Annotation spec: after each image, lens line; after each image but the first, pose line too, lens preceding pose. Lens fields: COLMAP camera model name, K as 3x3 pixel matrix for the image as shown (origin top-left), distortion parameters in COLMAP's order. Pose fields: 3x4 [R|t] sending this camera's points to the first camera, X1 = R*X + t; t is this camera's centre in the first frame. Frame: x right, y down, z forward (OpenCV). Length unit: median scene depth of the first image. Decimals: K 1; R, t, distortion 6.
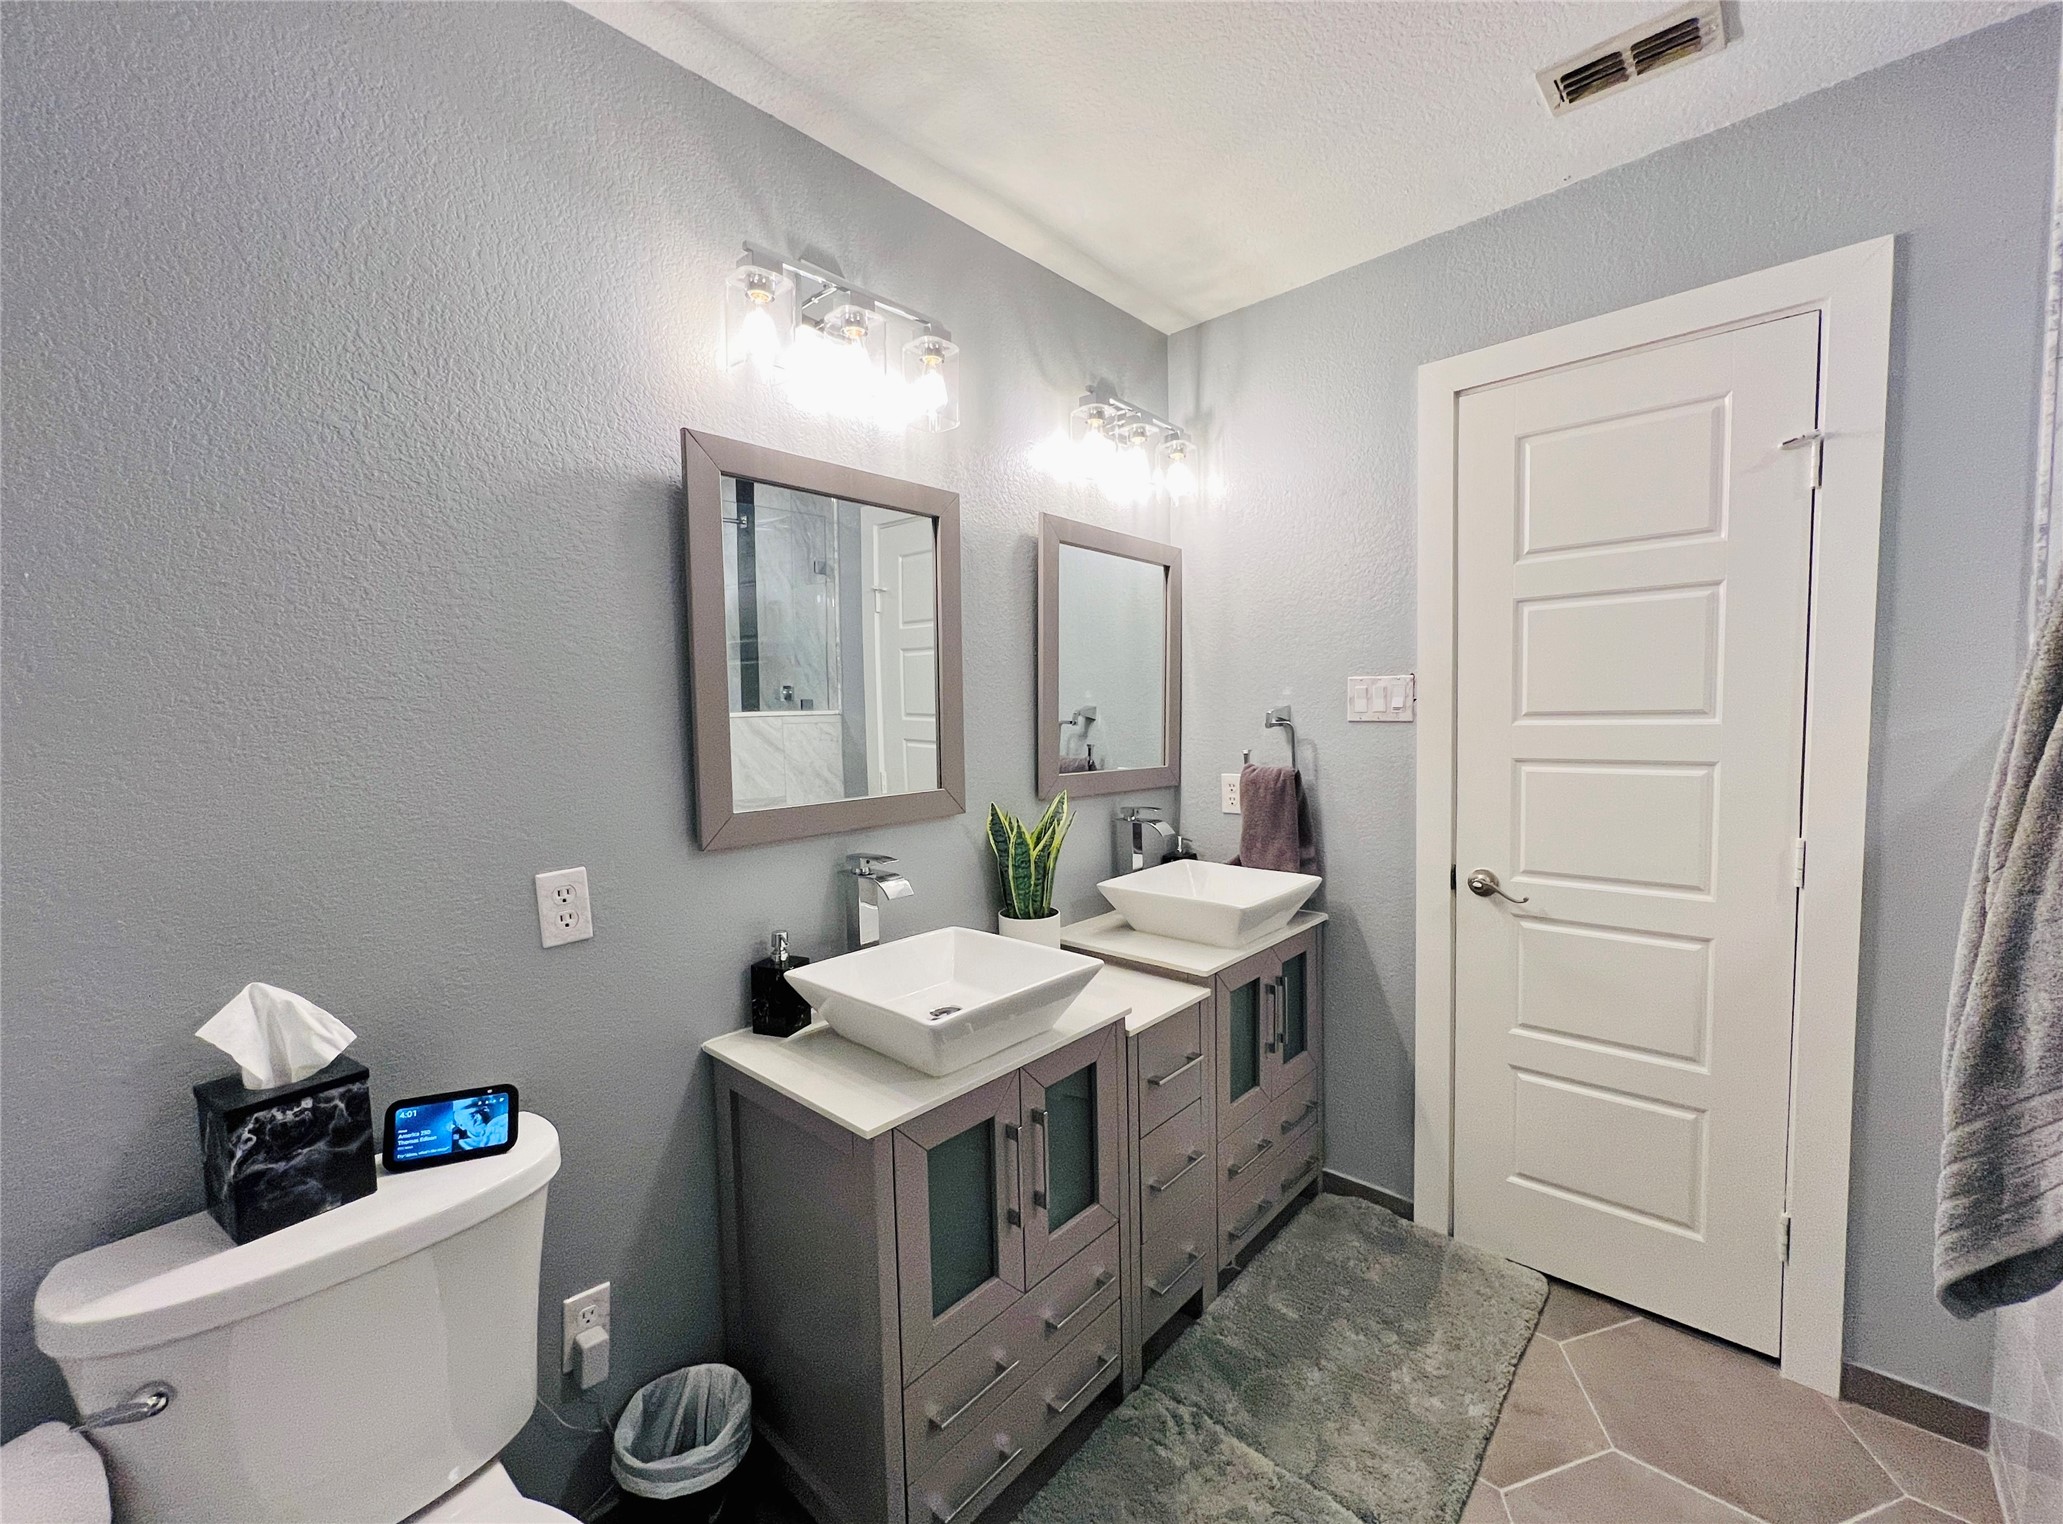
lens RADIAL K [[828.4, 0, 1025.8], [0, 828.4, 764.2], [0, 0, 1]] dist [-0.003223, 0.001313]
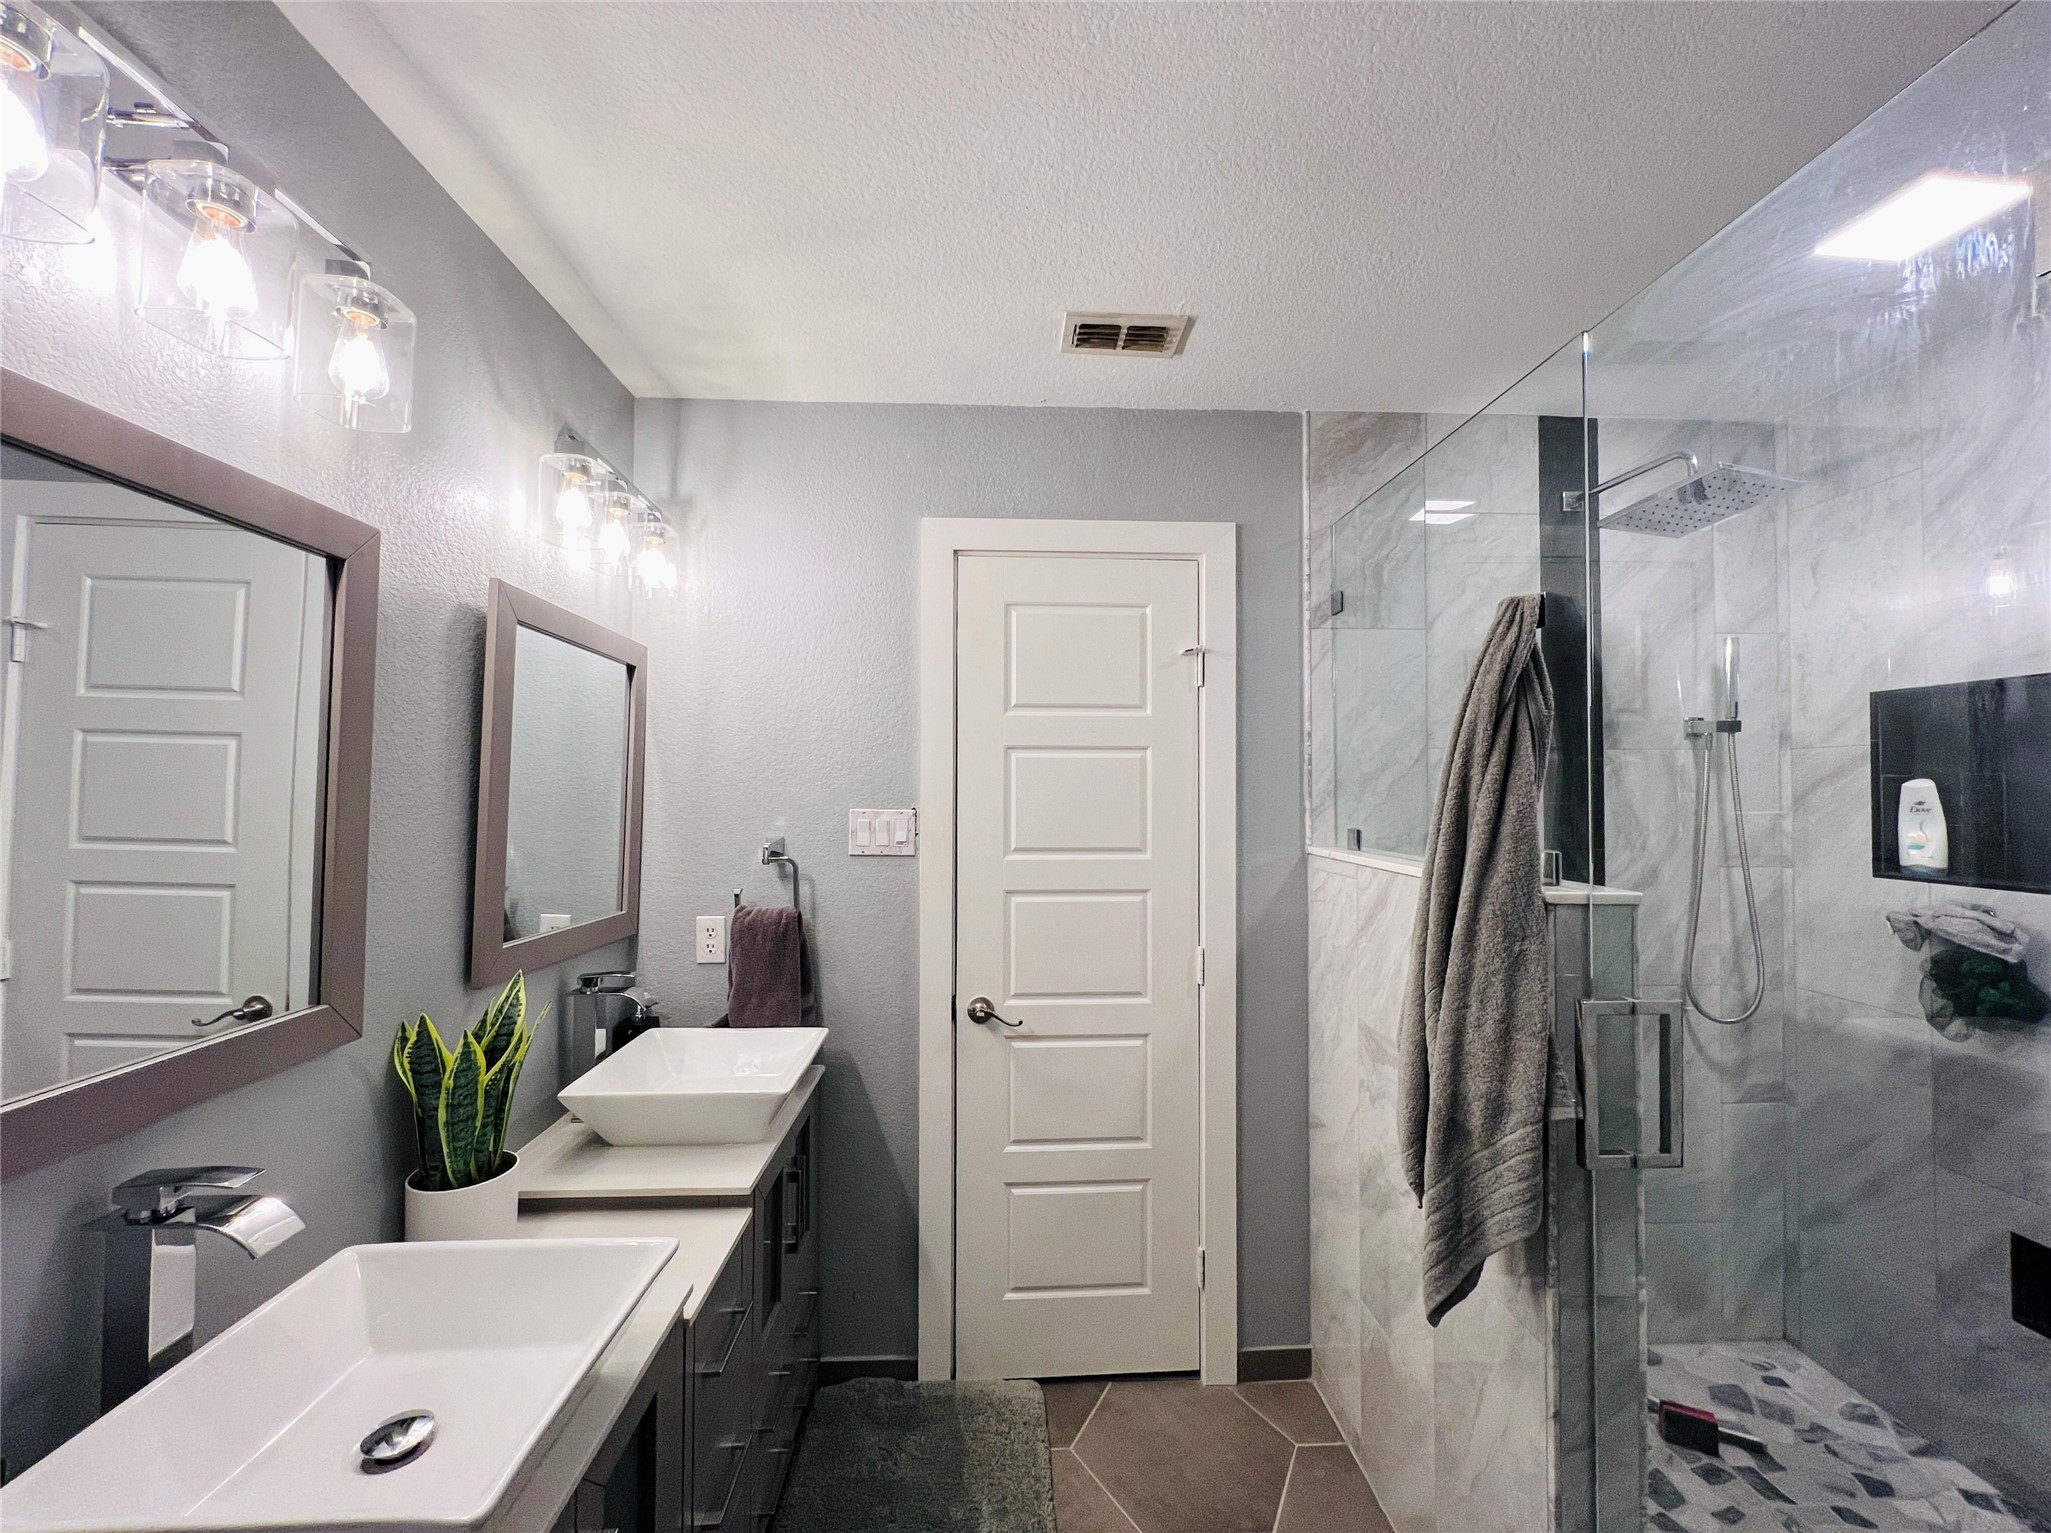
lens RADIAL K [[823.6, 0, 1027.6], [0, 823.6, 769.8], [0, 0, 1]] dist [-0.003223, 0.001313]
pose [[0.705651, 0.041471, 0.707345, -0.159176], [0.031283, 0.995489, -0.089573, -0.066386], [-0.707869, 0.085335, 0.701170, 0.205198]]
